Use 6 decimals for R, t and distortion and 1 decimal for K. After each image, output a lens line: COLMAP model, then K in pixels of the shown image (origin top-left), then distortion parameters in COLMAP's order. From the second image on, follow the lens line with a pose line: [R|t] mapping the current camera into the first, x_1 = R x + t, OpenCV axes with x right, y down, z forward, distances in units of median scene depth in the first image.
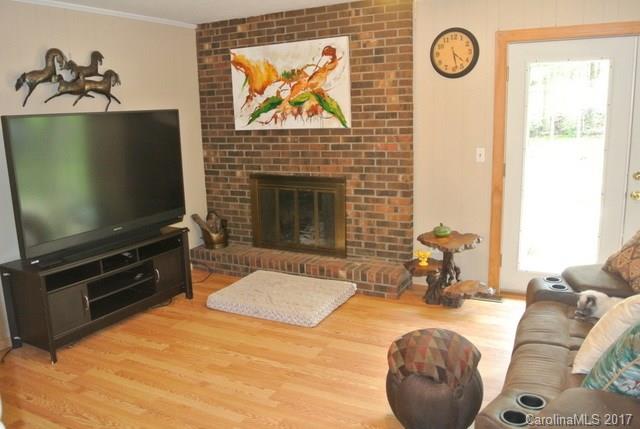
lens RADIAL K [[505.0, 0, 320.0], [0, 505.0, 214.5], [0, 0, 1]] dist [-0.098538, 0.036865]
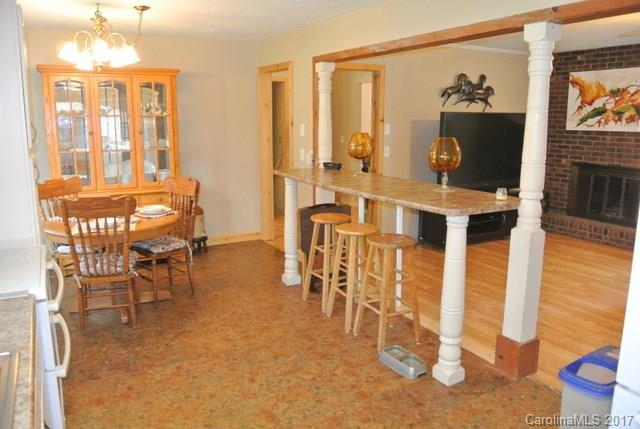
lens RADIAL K [[497.1, 0, 320.6], [0, 497.1, 211.9], [0, 0, 1]] dist [-0.093735, 0.052056]
pose [[0.845020, 0.131277, -0.518370, -0.015448], [-0.133932, 0.990457, 0.032505, 0.117051], [0.517691, 0.041959, 0.854538, -0.554336]]
